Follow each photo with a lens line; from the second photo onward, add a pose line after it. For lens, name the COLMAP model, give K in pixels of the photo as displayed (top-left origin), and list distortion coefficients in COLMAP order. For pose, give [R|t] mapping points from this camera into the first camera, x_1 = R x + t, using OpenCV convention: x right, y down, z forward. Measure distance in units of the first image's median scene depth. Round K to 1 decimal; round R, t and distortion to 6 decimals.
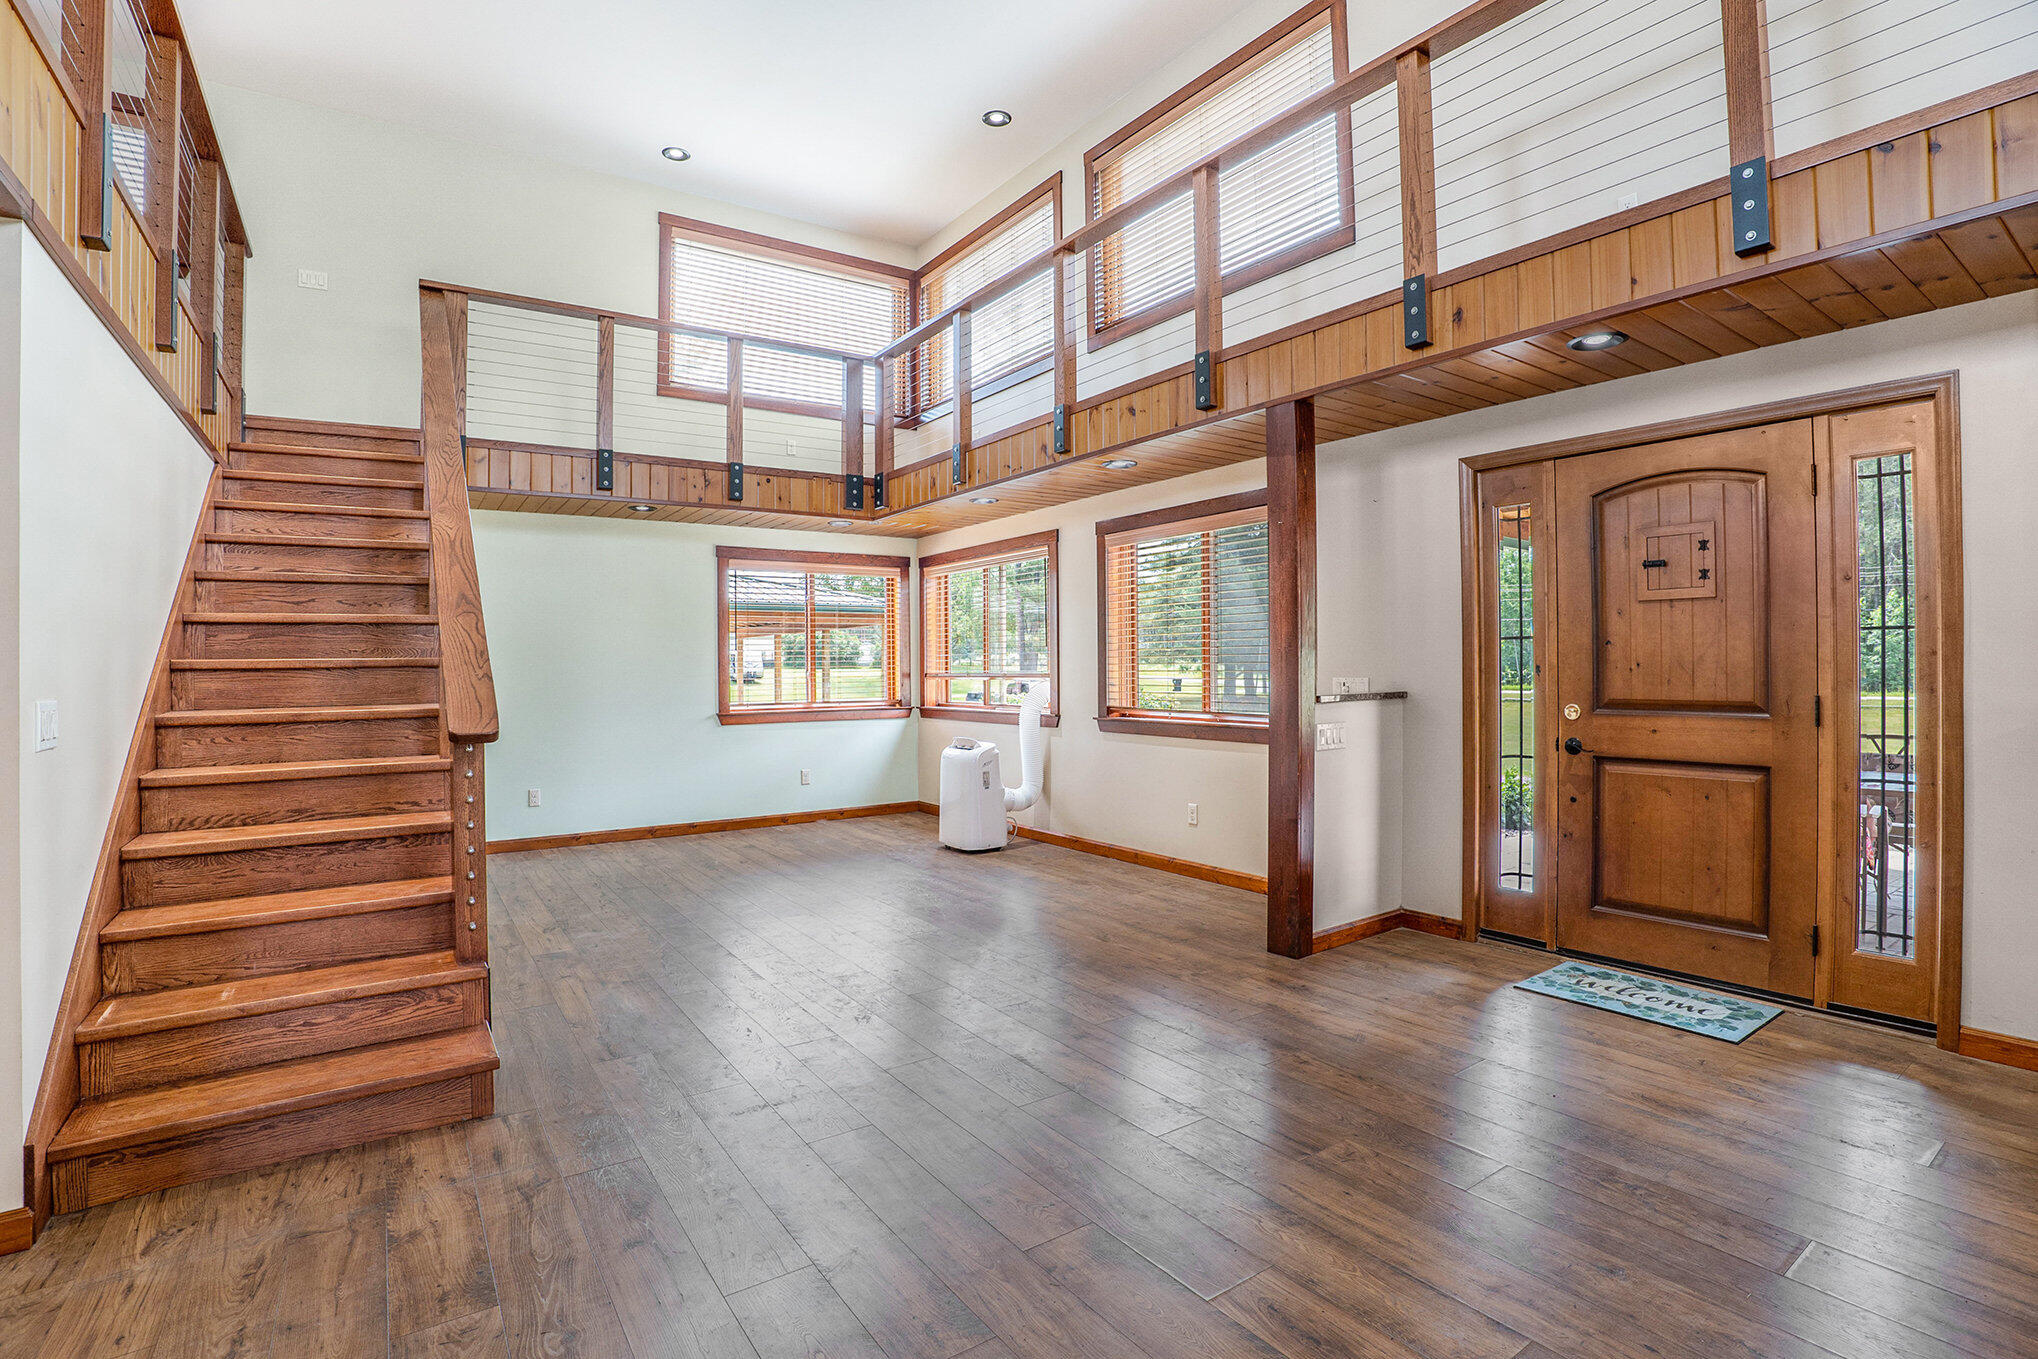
lens RADIAL K [[987.0, 0, 1040.7], [0, 987.0, 669.1], [0, 0, 1]] dist [-0.121171, 0.033833]
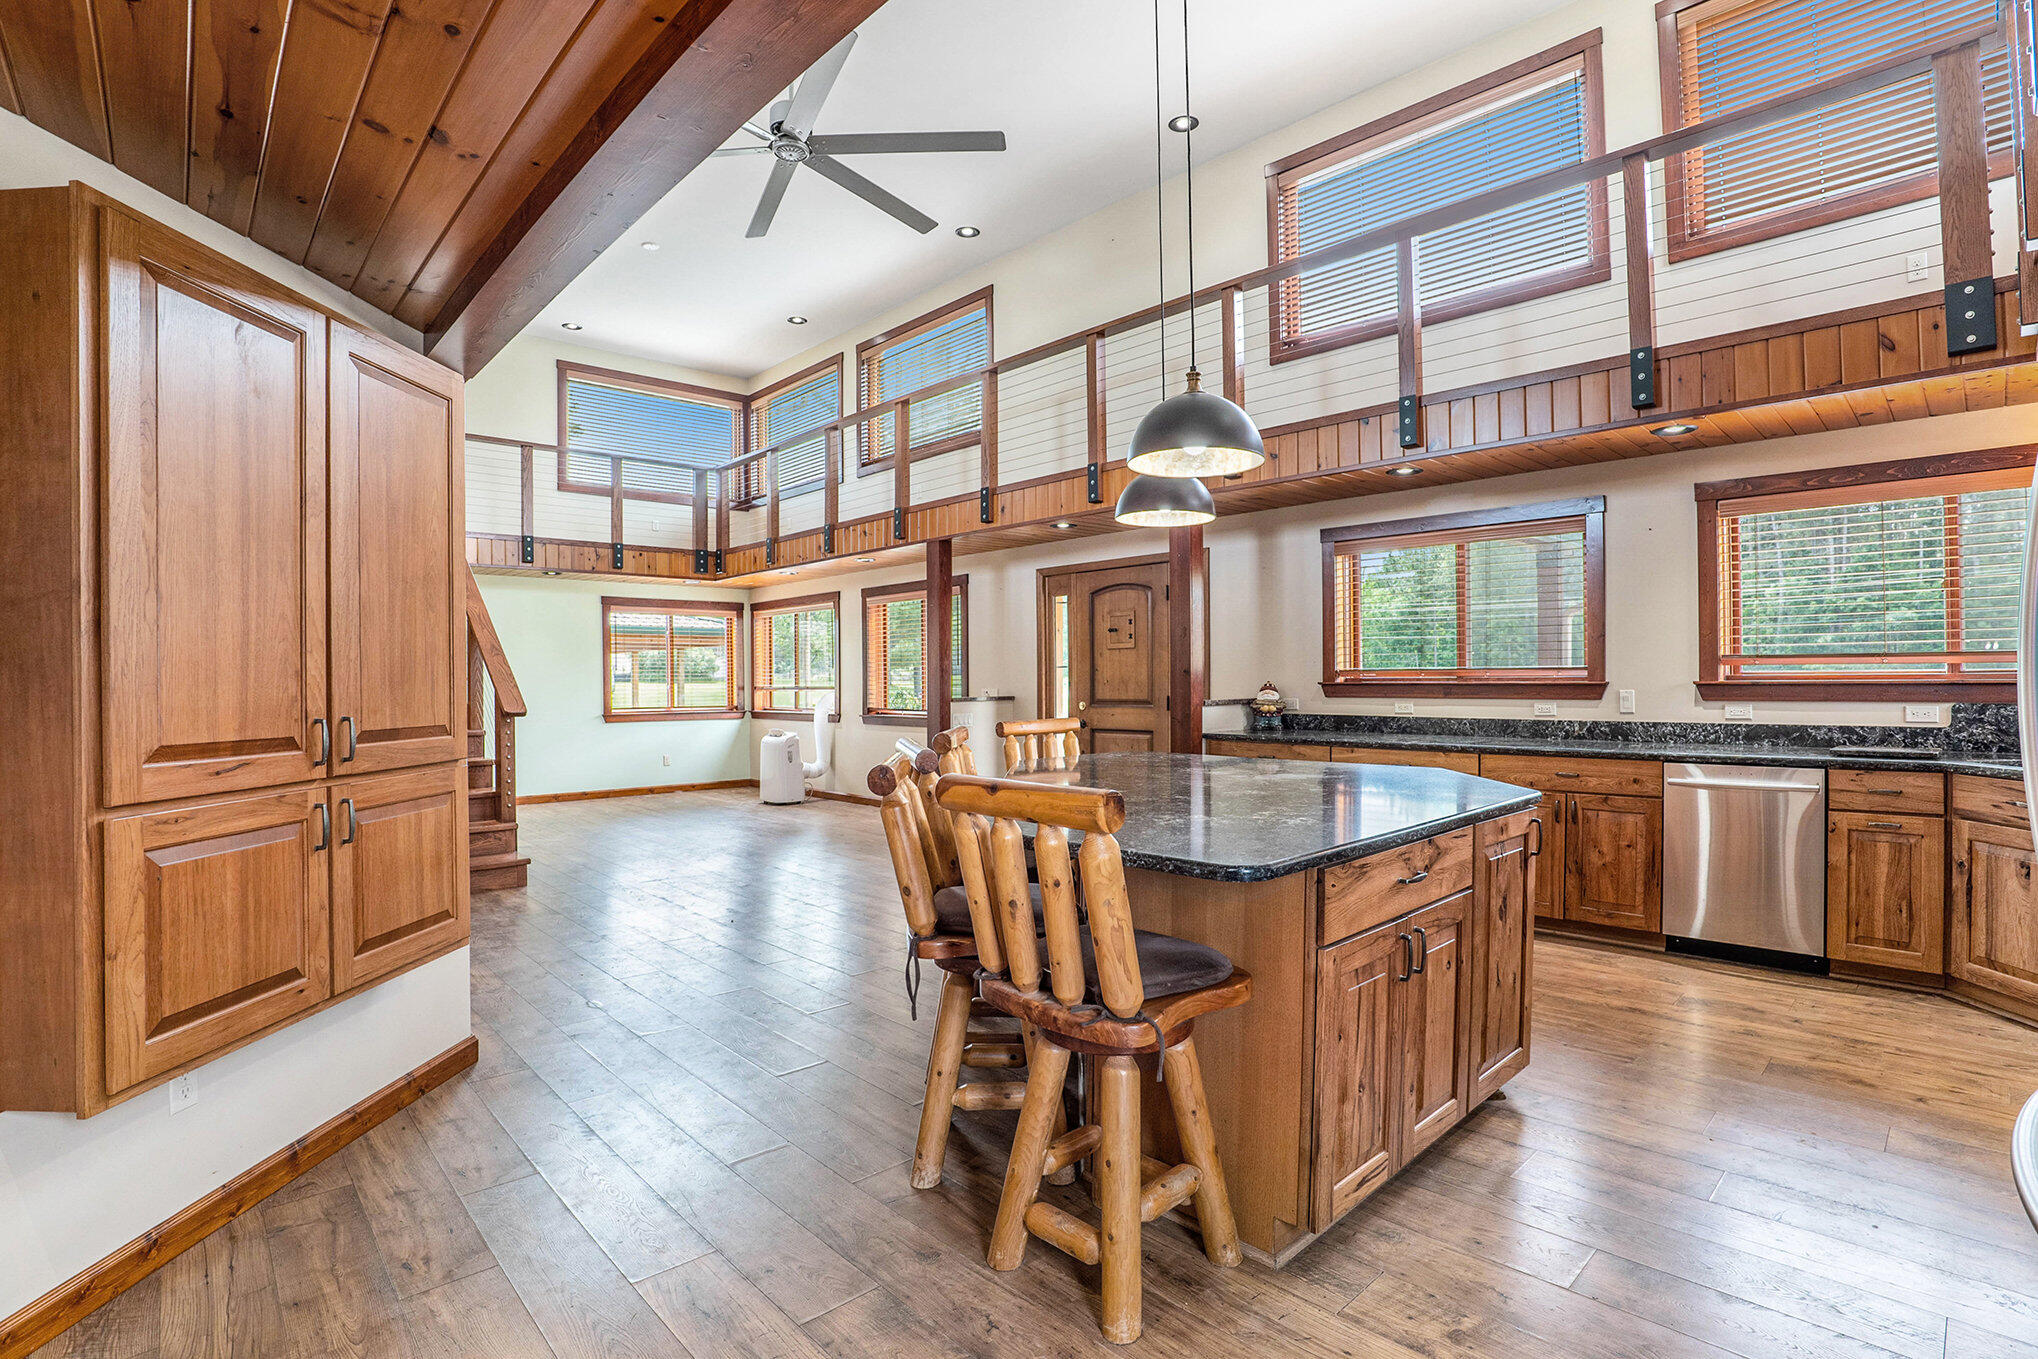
lens RADIAL K [[994.5, 0, 1060.0], [0, 994.5, 699.9], [0, 0, 1]] dist [-0.096171, 0.021865]
pose [[0.988010, -0.000397, 0.154387, 0.116825], [-0.001795, 0.999900, 0.014053, 0.002678], [-0.154378, -0.014162, 0.987910, -0.551407]]
